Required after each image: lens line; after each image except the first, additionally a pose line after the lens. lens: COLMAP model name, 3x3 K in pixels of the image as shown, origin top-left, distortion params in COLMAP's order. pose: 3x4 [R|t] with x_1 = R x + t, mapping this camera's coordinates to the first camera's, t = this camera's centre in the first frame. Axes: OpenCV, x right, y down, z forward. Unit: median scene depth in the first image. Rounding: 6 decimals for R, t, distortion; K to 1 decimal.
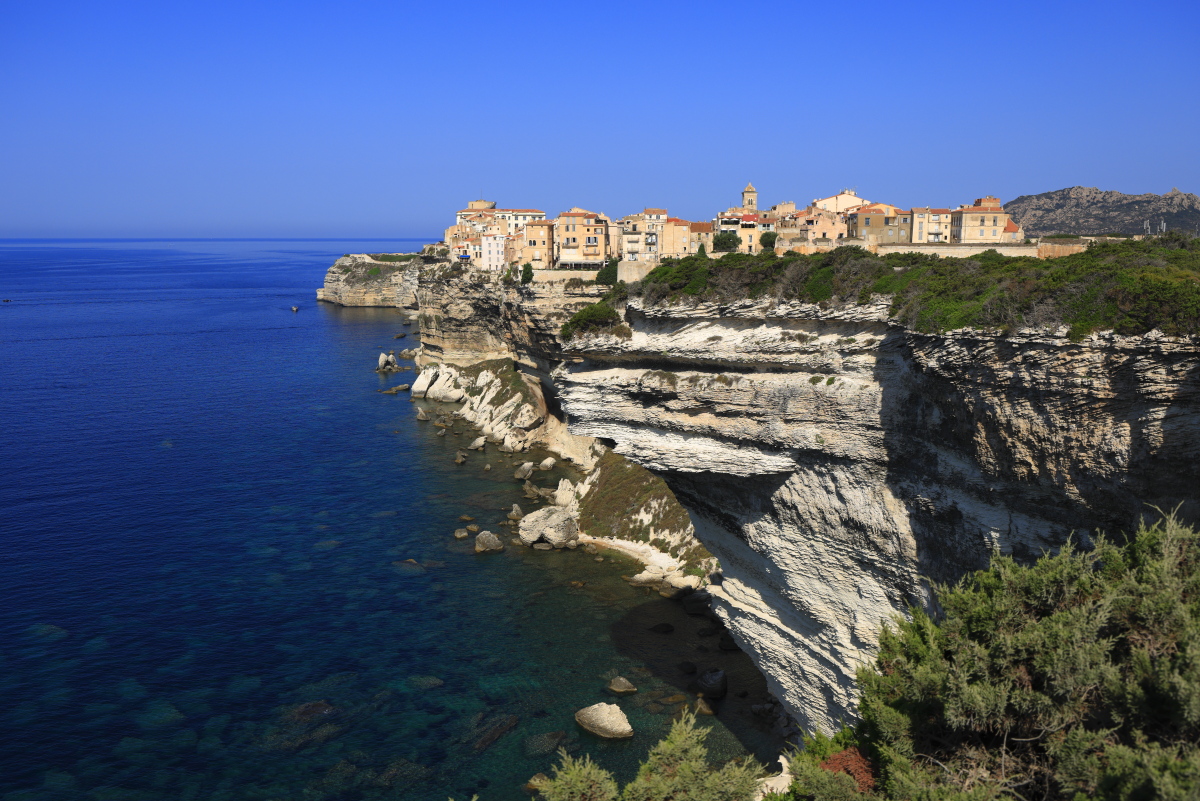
lens RADIAL K [[1170.0, 0, 600.0], [0, 1170.0, 400.5], [0, 0, 1]] dist [0.005837, -0.001813]
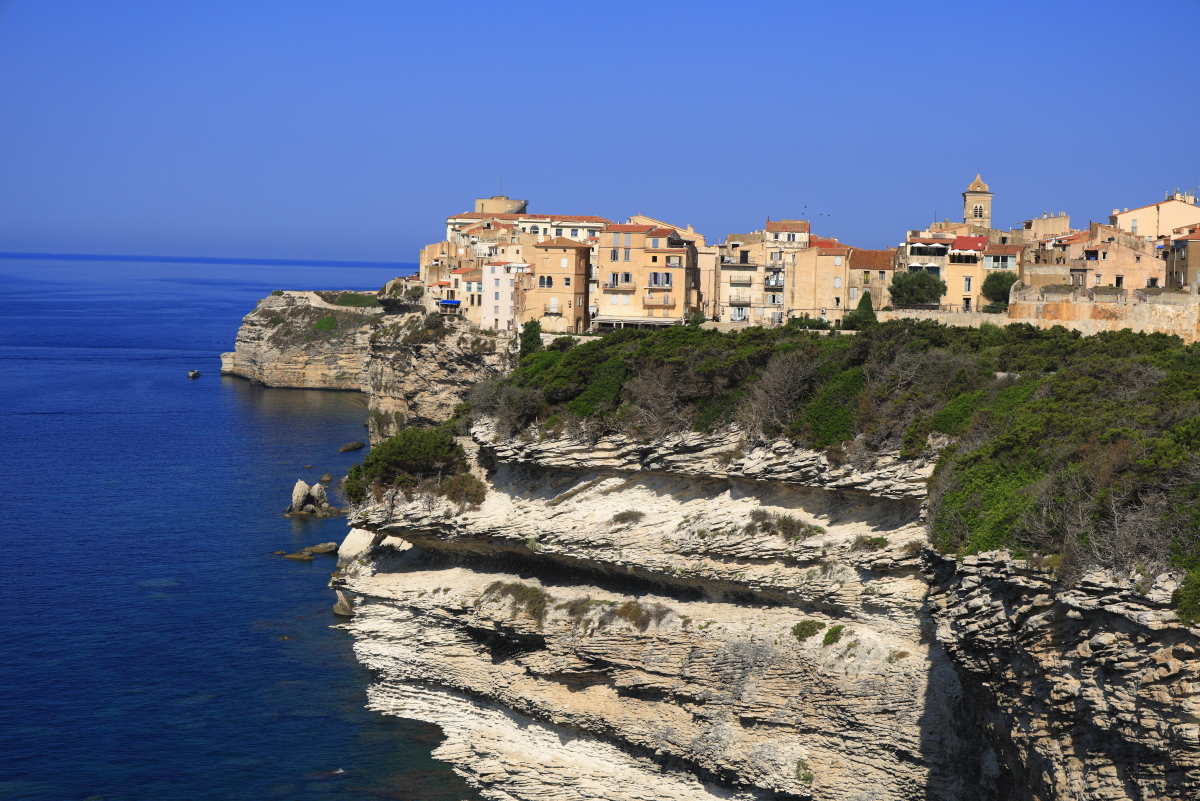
lens RADIAL K [[2198.9, 0, 600.0], [0, 2198.9, 400.5], [0, 0, 1]] dist [0.029508, -0.079175]
pose [[0.996554, 0.029847, -0.077392, 0.068143], [-0.035819, 0.996390, -0.076969, -0.014695], [0.074815, 0.079476, 0.994025, 0.075843]]
